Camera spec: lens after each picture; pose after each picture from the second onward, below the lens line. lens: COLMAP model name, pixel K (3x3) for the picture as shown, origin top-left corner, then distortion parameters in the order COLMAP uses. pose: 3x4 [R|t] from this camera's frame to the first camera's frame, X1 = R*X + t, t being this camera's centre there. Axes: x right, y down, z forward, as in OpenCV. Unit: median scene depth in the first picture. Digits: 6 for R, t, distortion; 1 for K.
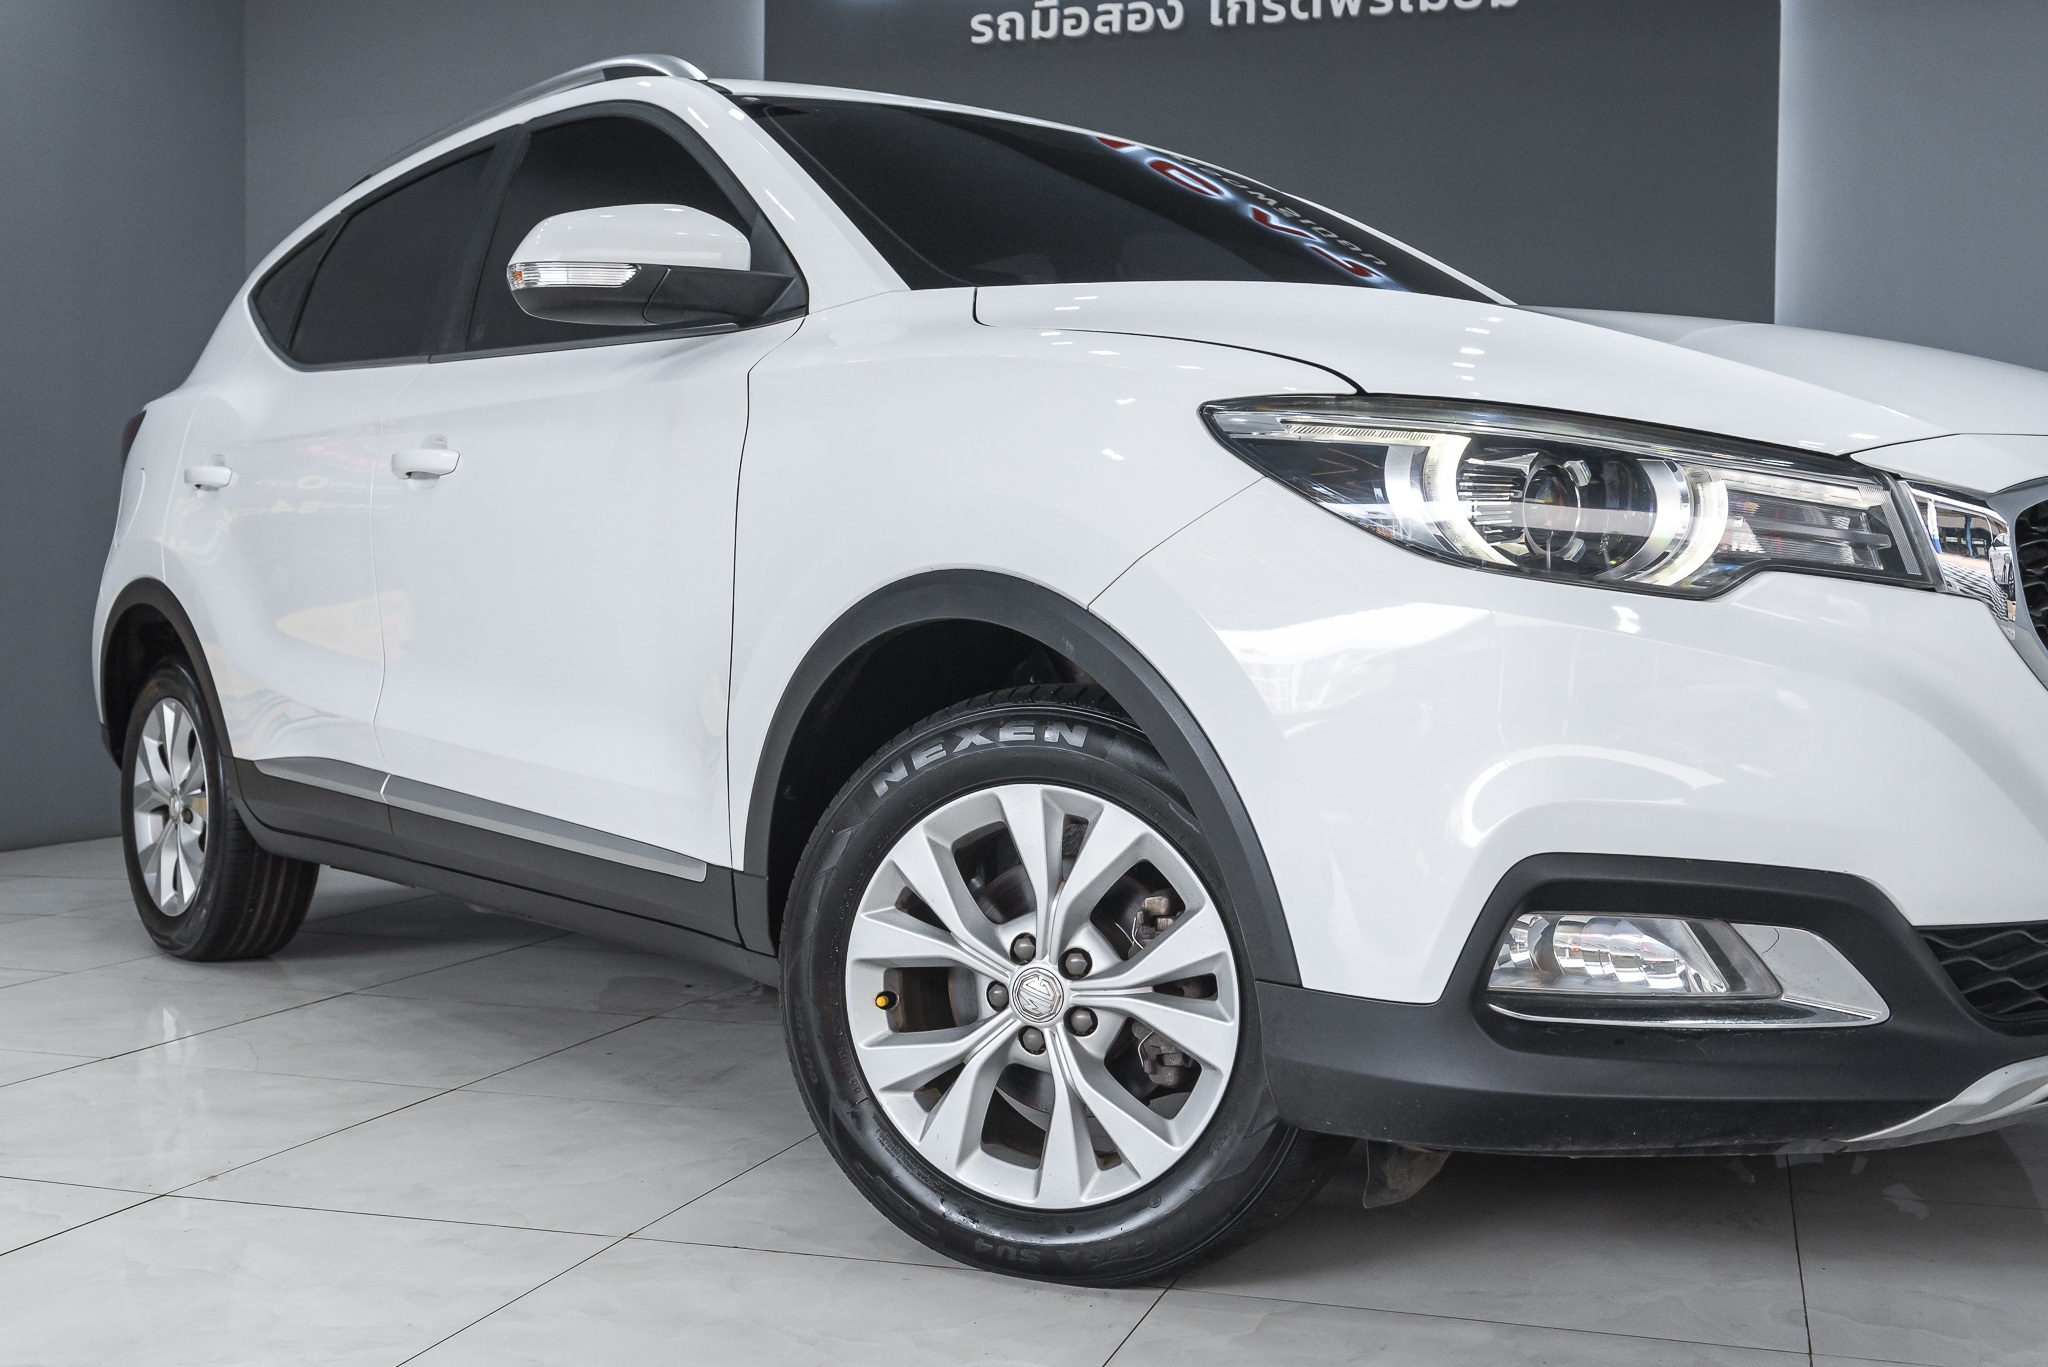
lens RADIAL K [[1883.9, 0, 1024.0], [0, 1883.9, 683.5], [0, 0, 1]] dist [-0.000031, 0.005391]
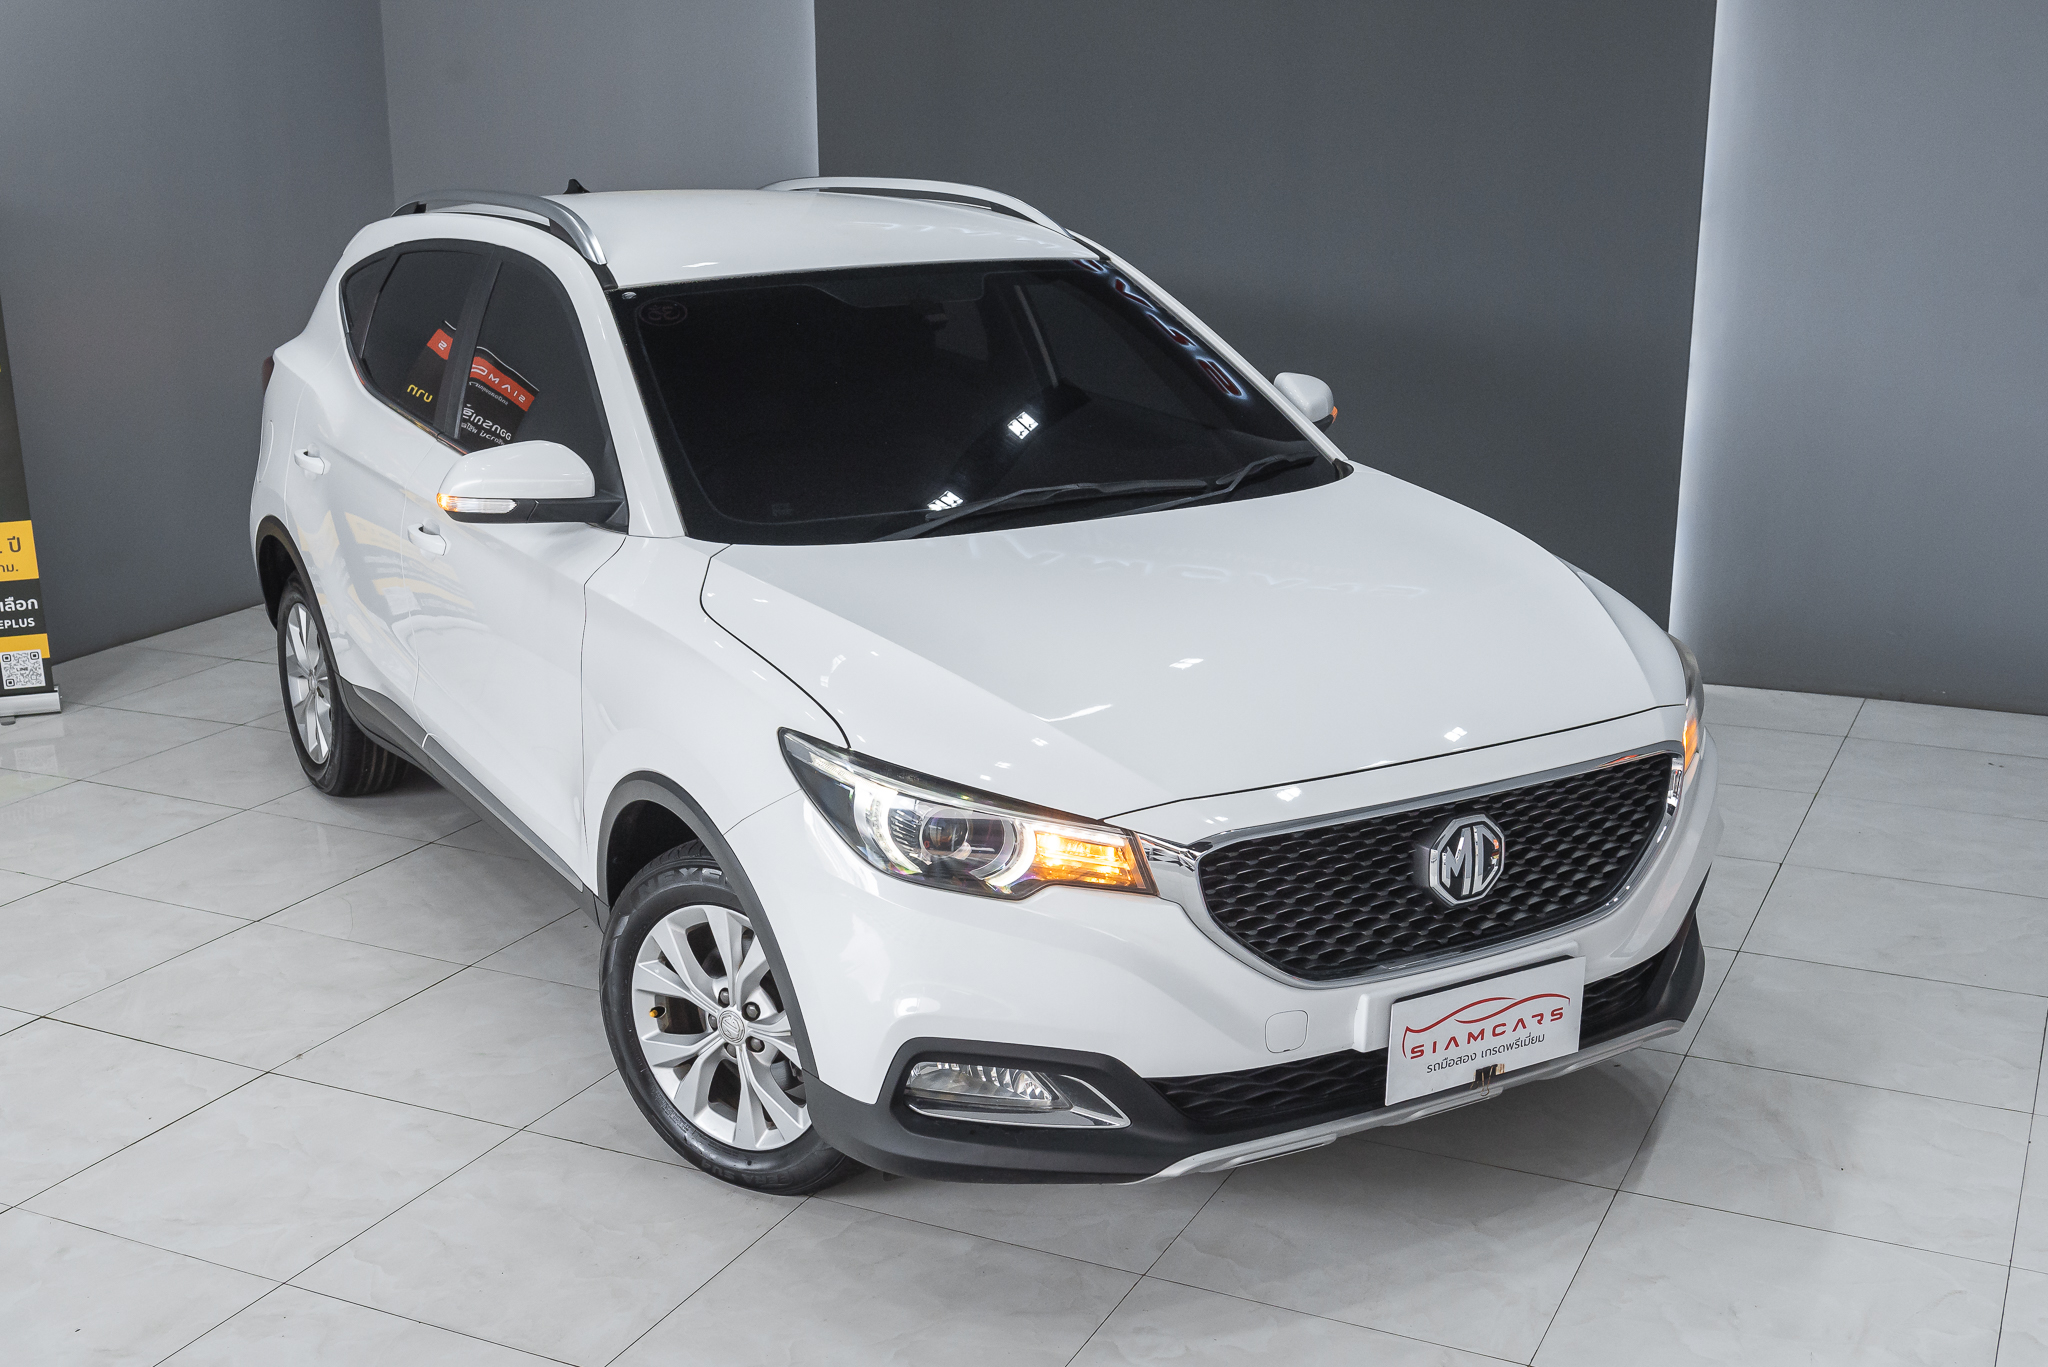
lens RADIAL K [[1907.4, 0, 984.5], [0, 1907.4, 608.8], [0, 0, 1]] dist [-0.004479, 0.003183]
pose [[0.990358, 0.015703, -0.137642, 0.380868], [0.010737, 0.981866, 0.189270, -0.429660], [0.138118, -0.188922, 0.972230, -0.446877]]
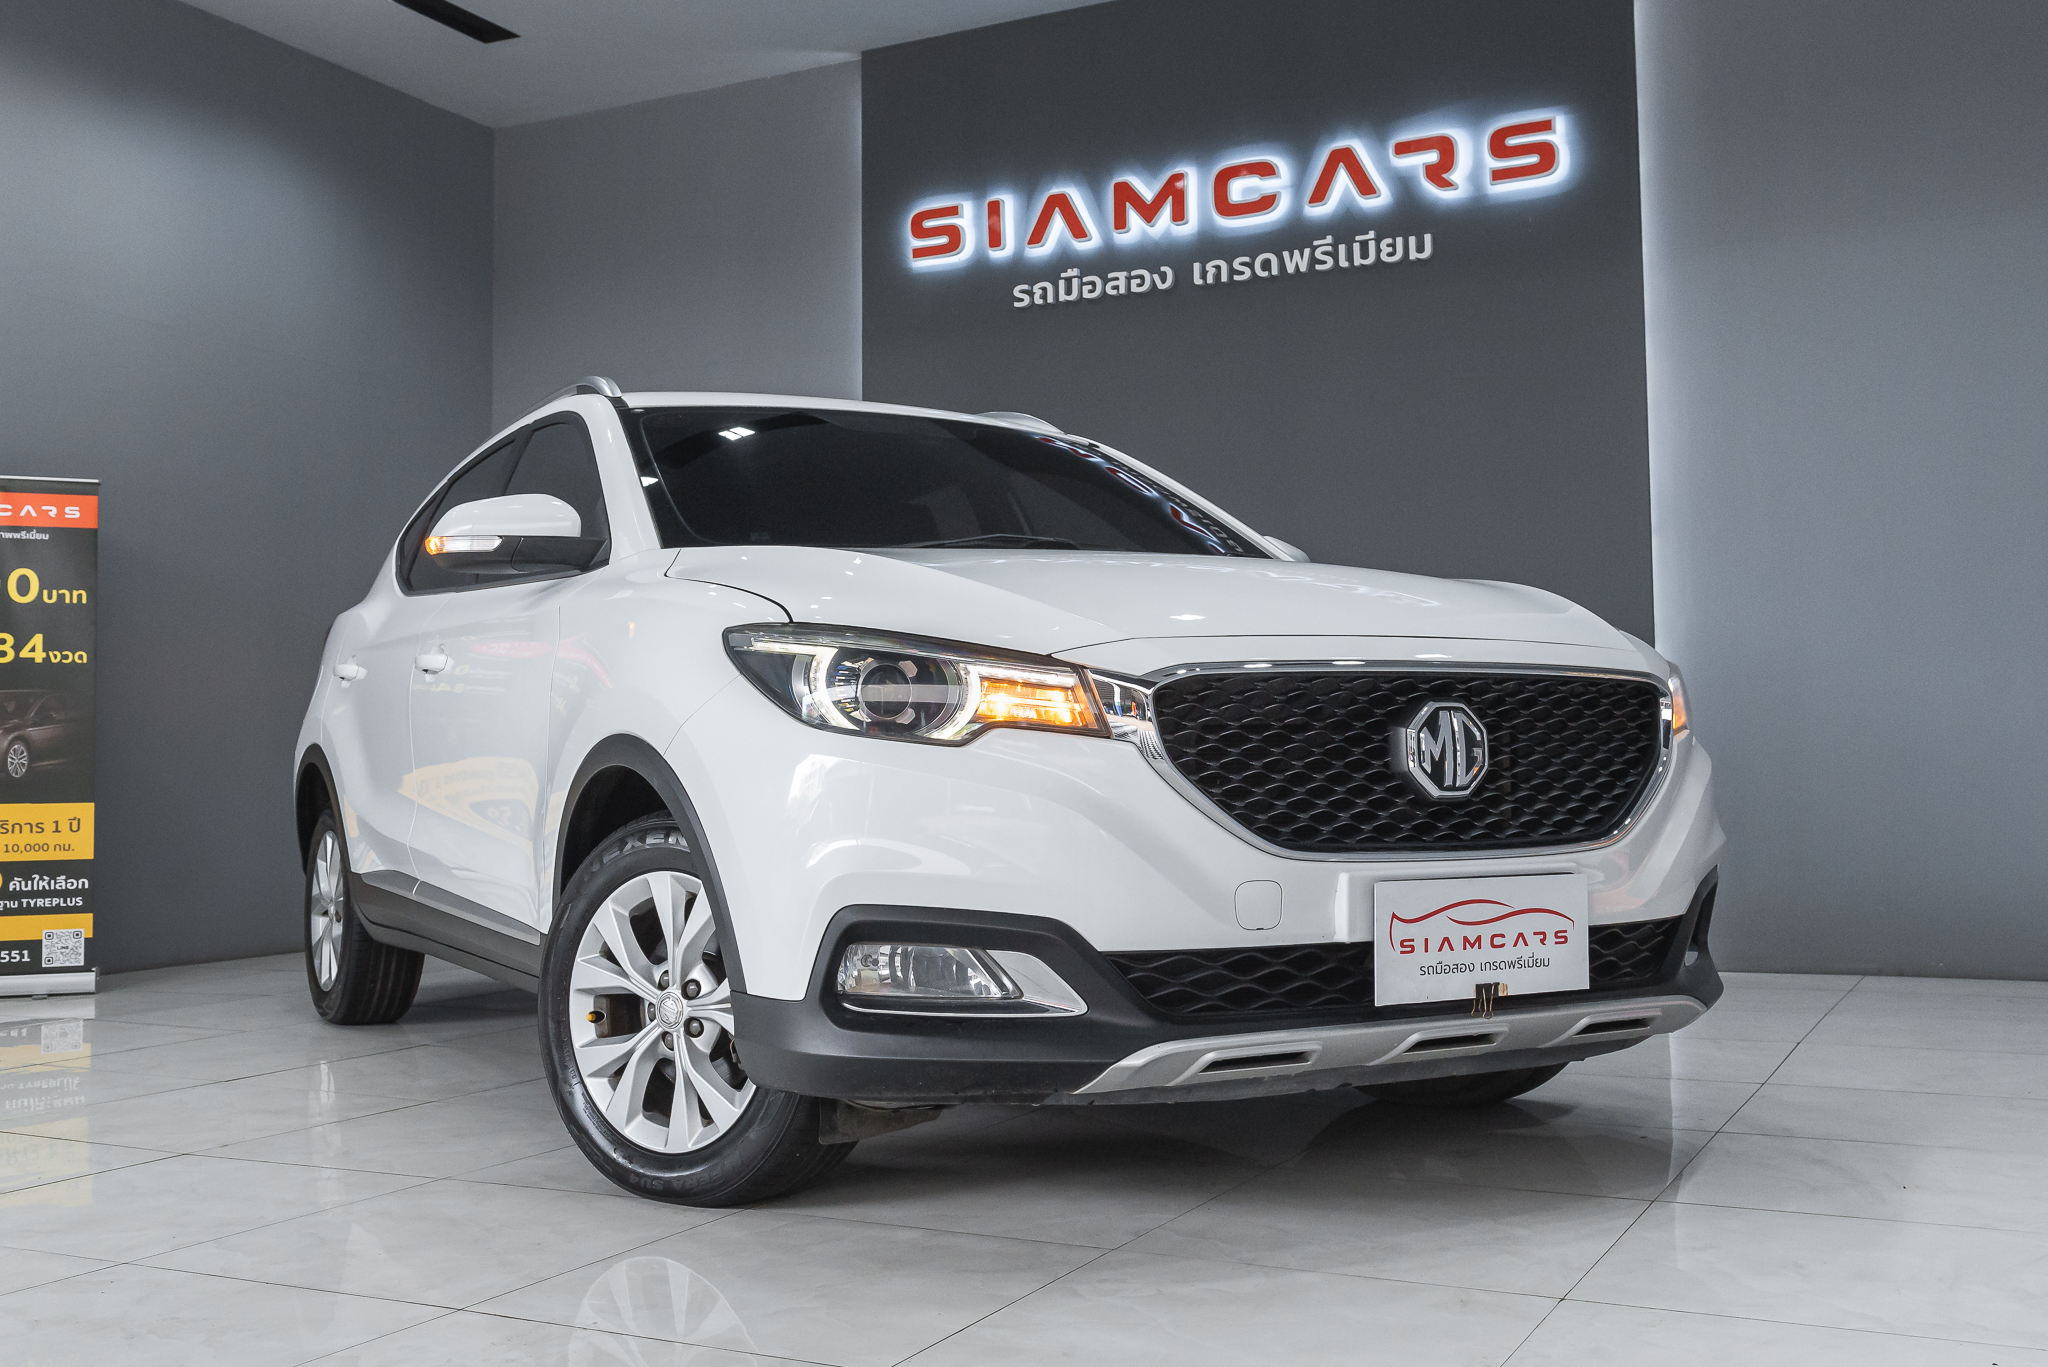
lens RADIAL K [[1688.4, 0, 1024.1], [0, 1688.4, 630.6], [0, 0, 1]] dist [0.001019, -0.001551]
pose [[0.989006, -0.028745, -0.145056, 0.420028], [0.012377, 0.993574, -0.112503, 0.013933], [0.147358, 0.109471, 0.983007, -0.285406]]
